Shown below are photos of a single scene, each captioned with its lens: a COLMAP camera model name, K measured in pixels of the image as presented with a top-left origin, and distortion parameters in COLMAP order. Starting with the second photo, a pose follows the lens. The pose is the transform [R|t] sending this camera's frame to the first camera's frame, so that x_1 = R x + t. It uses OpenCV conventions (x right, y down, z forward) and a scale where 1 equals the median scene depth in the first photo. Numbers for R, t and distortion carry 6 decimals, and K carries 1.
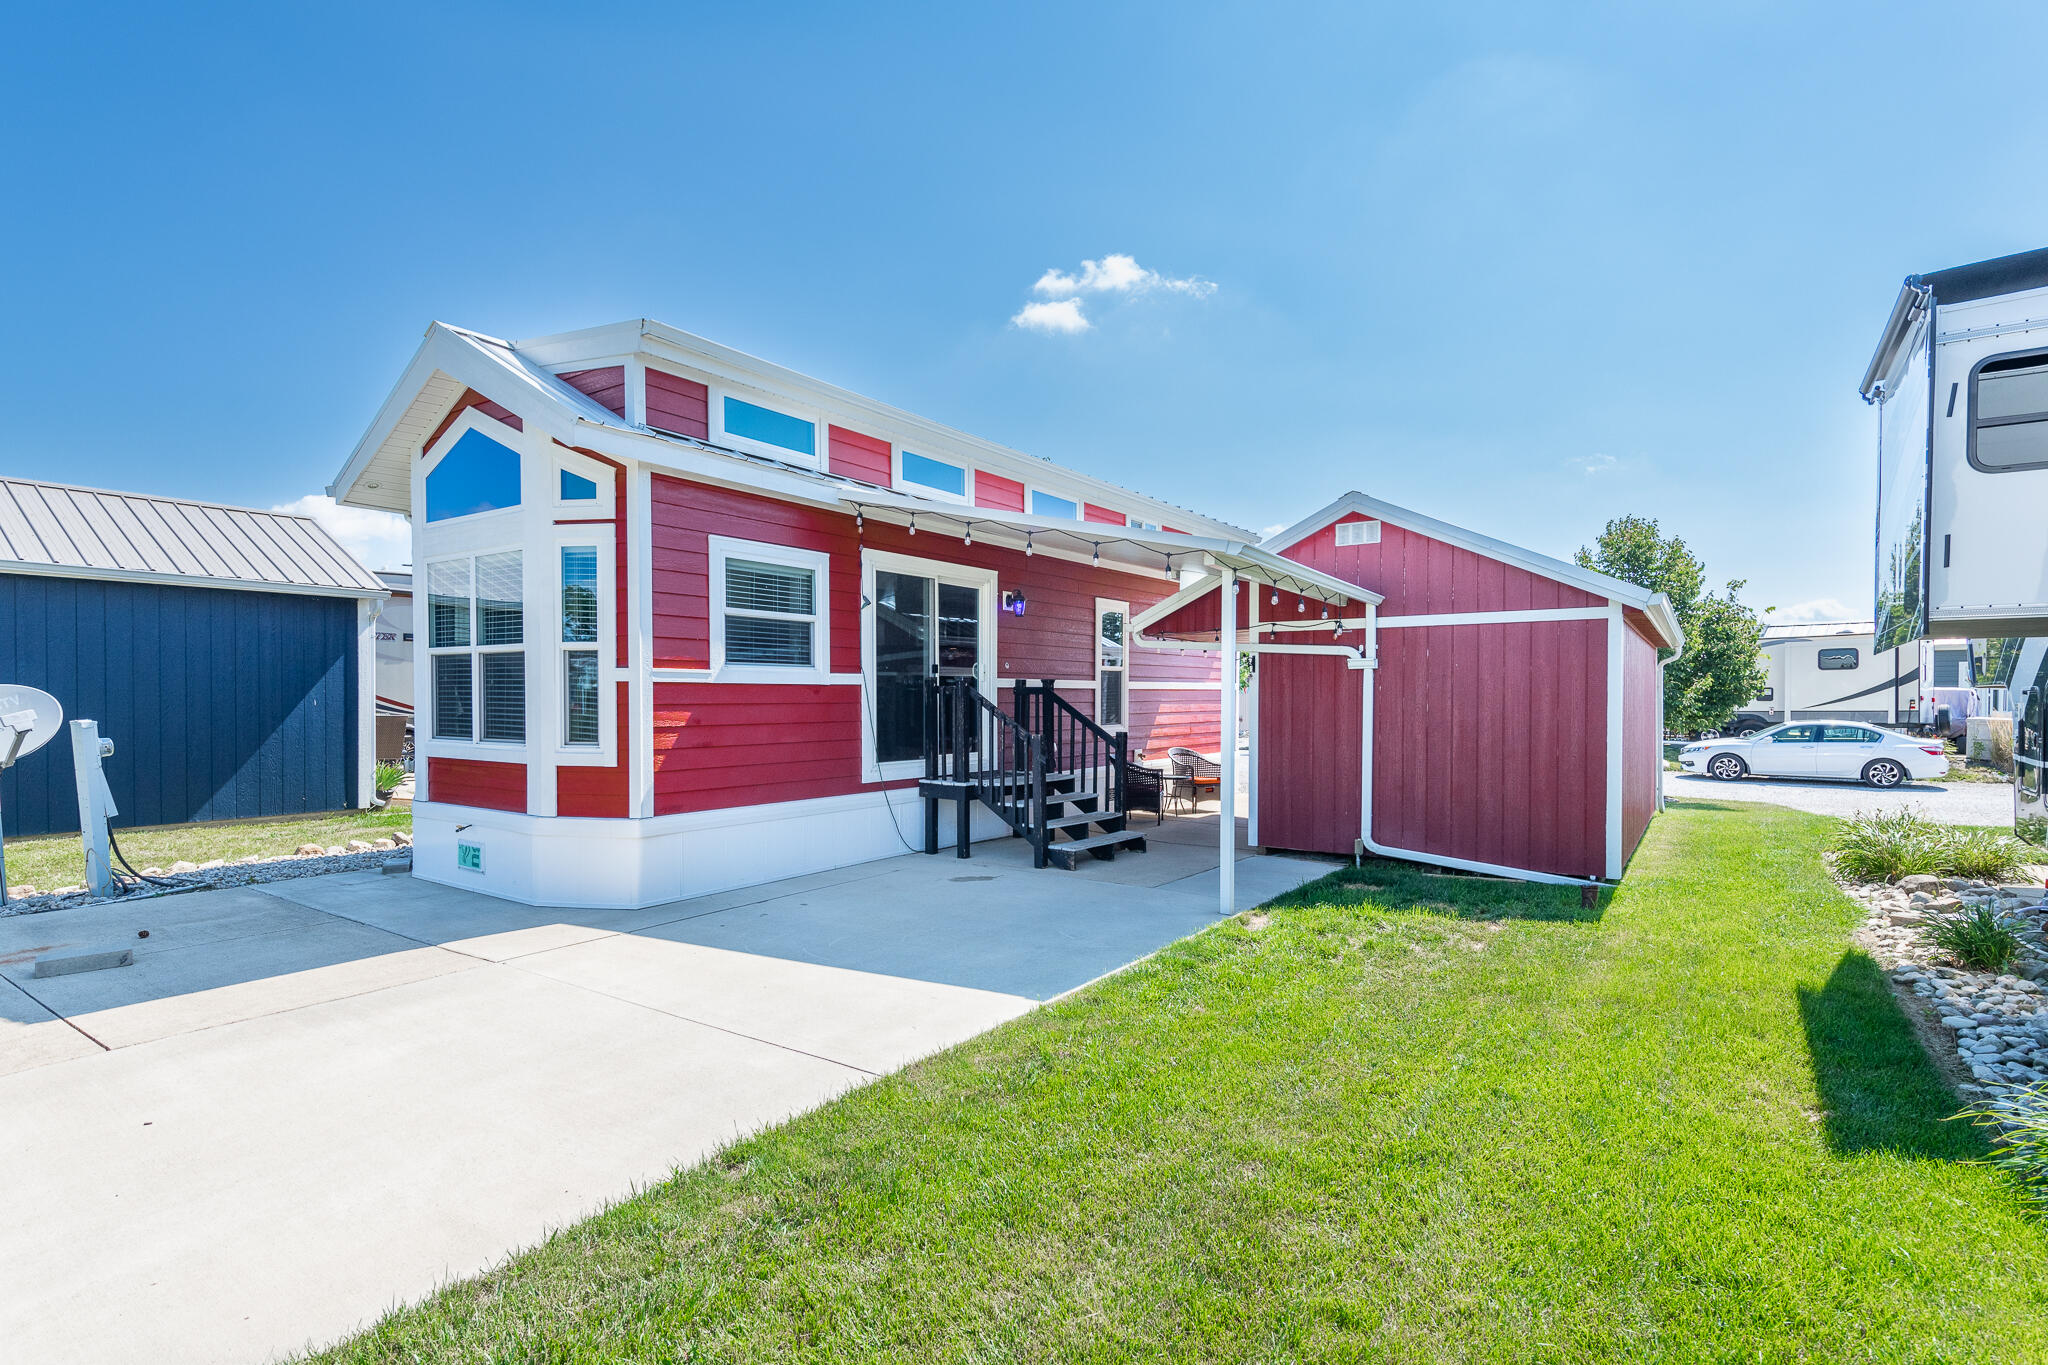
lens RADIAL K [[970.8, 0, 1064.4], [0, 970.8, 718.0], [0, 0, 1]] dist [0.004762, -0.000642]
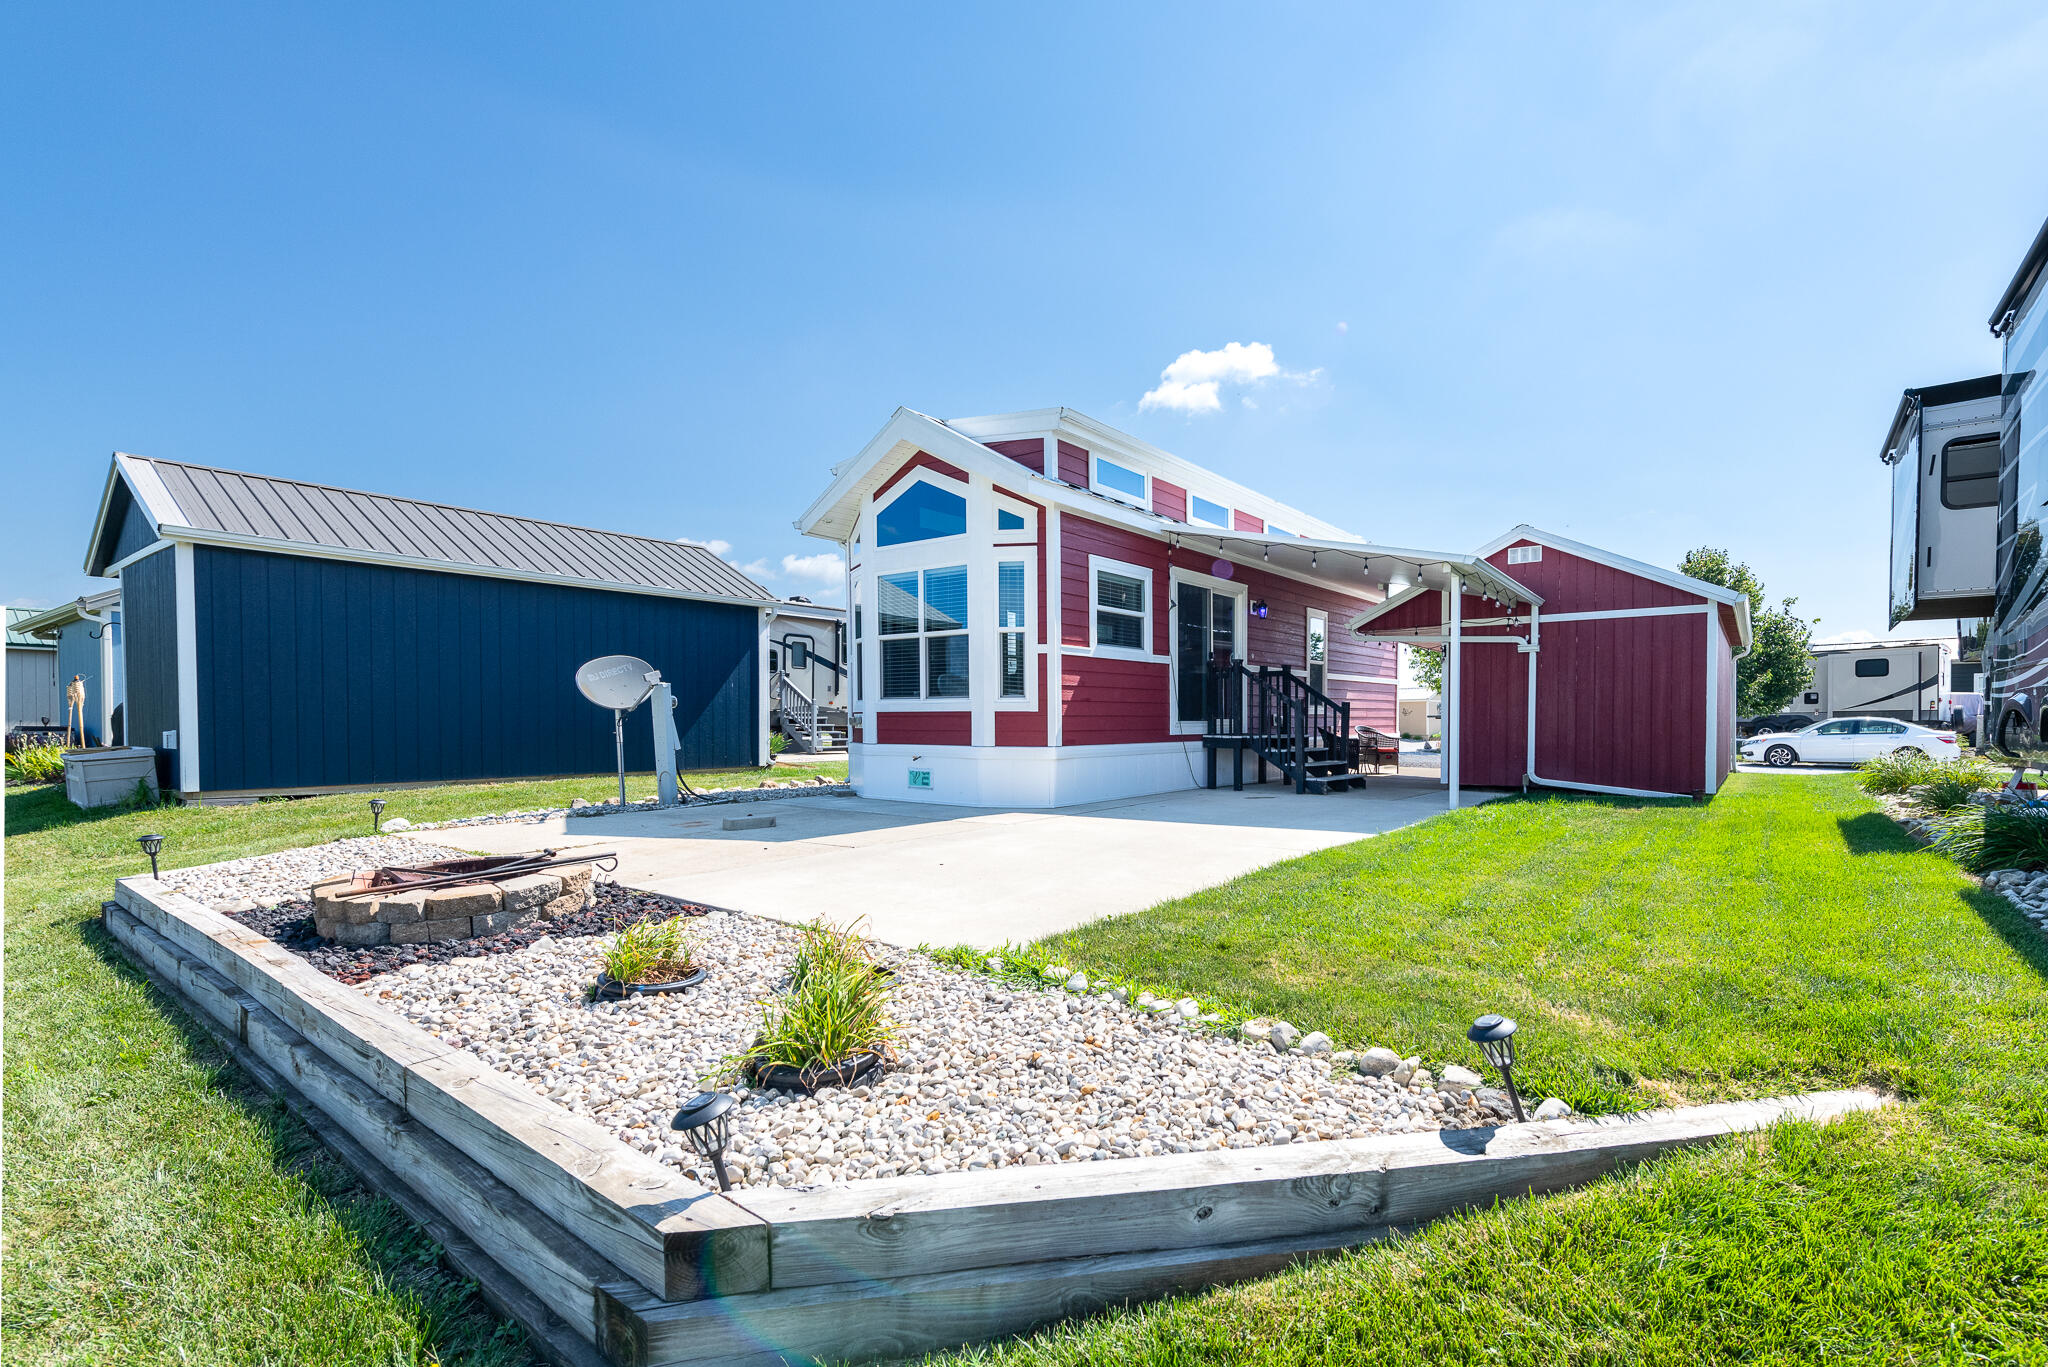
lens RADIAL K [[883.8, 0, 1178.4], [0, 883.8, 744.2], [0, 0, 1]] dist [0.001623, 0.000300]
pose [[0.999984, -0.002368, 0.005066, -0.212220], [0.002336, 0.999977, 0.006357, 0.075905], [-0.005081, -0.006345, 0.999967, -0.280509]]
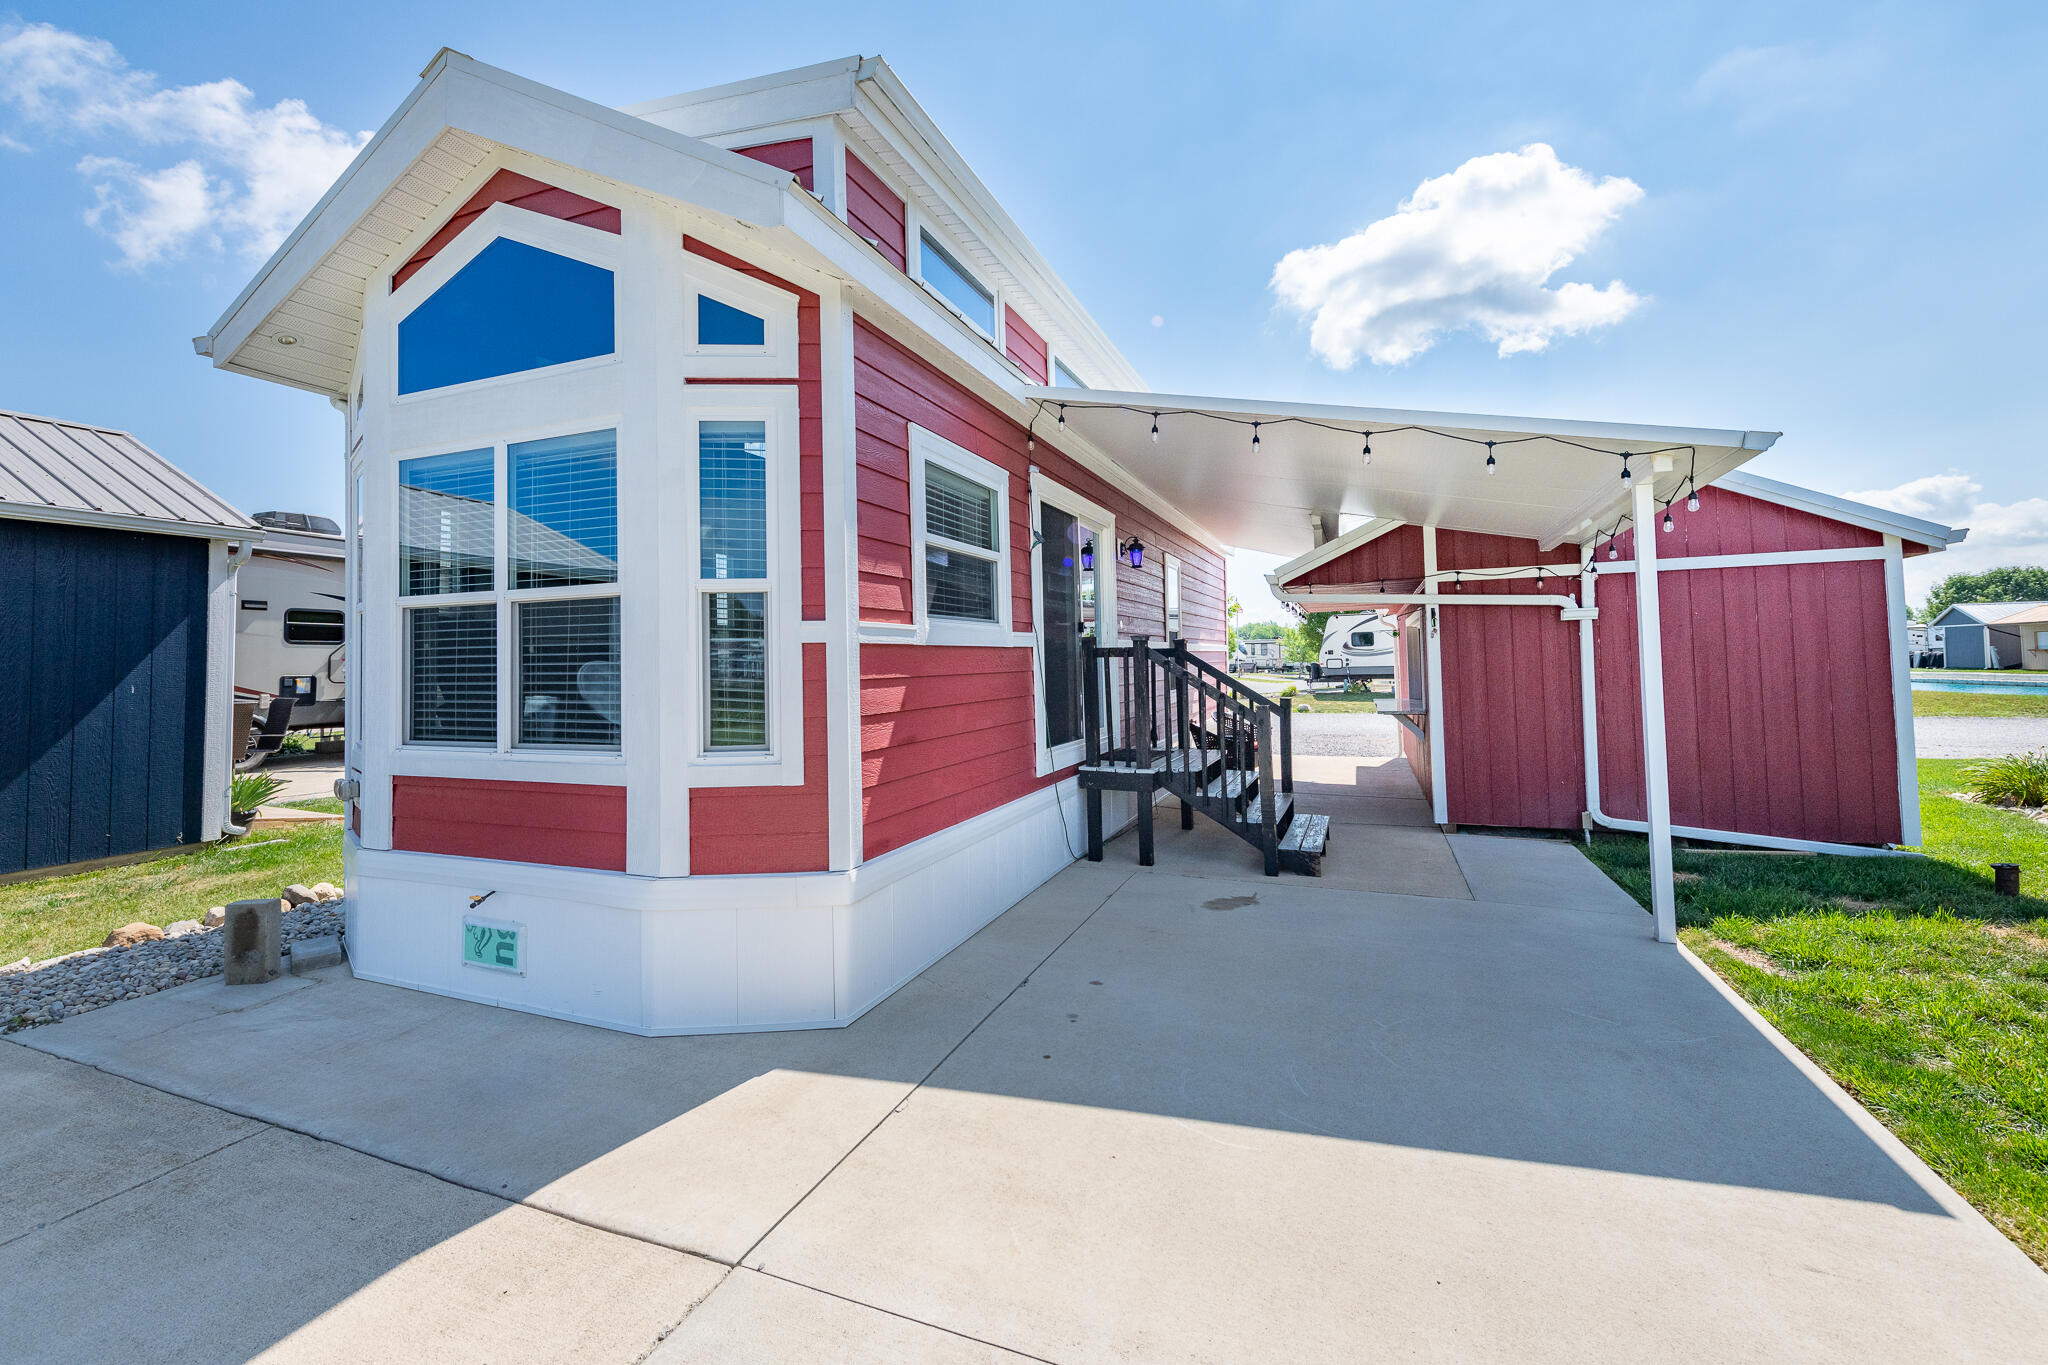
lens RADIAL K [[814.2, 0, 1052.6], [0, 814.2, 638.7], [0, 0, 1]] dist [0.006542, -0.000045]
pose [[0.975860, -0.014618, 0.217908, -0.347679], [0.025694, 0.998513, -0.048085, -0.010060], [-0.216881, 0.052523, 0.974784, 0.390846]]
